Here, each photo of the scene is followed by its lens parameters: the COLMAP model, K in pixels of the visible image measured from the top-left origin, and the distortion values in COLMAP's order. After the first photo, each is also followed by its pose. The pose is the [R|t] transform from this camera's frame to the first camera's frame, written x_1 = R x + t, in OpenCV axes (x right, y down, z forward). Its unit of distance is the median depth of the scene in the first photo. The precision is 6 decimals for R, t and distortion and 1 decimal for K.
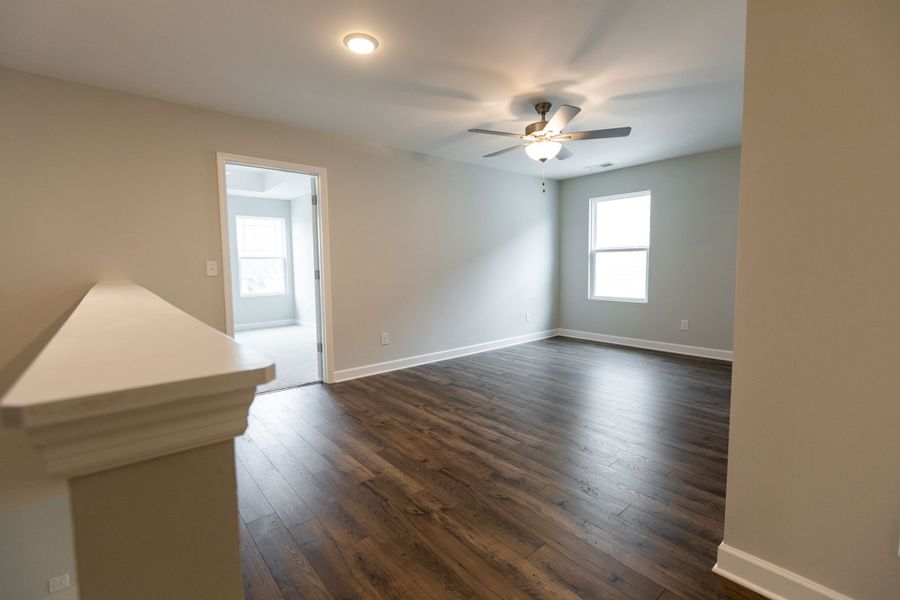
lens RADIAL K [[413.3, 0, 447.6], [0, 413.3, 299.5], [0, 0, 1]] dist [-0.023347, 0.000106]
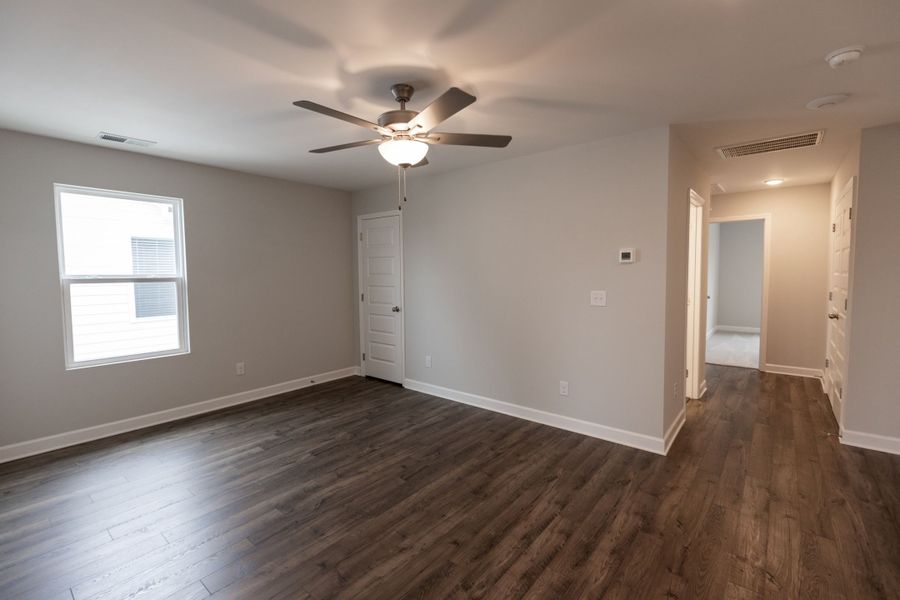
lens RADIAL K [[401.0, 0, 452.5], [0, 401.0, 296.3], [0, 0, 1]] dist [0.000644, 0.000197]
pose [[-0.198880, -0.049155, 0.978790, -0.504534], [0.090698, 0.993532, 0.068325, -0.165169], [-0.975818, 0.102363, -0.193135, 1.147881]]
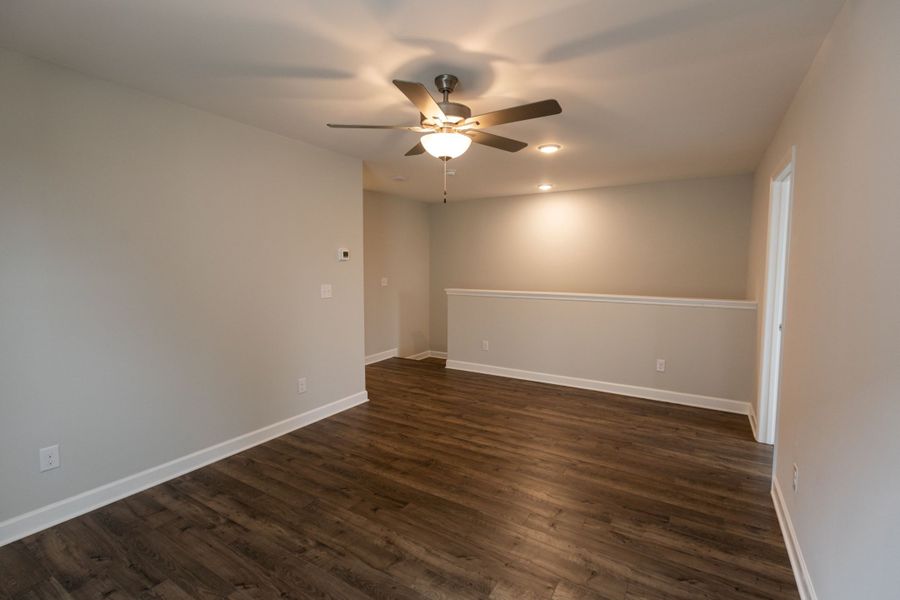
lens RADIAL K [[401.0, 0, 452.5], [0, 401.0, 296.3], [0, 0, 1]] dist [0.000644, 0.000197]
pose [[-0.946897, 0.034095, -0.319726, 0.476367], [-0.017802, 0.987278, 0.158003, -0.230630], [0.321045, 0.155304, -0.934243, 1.787237]]
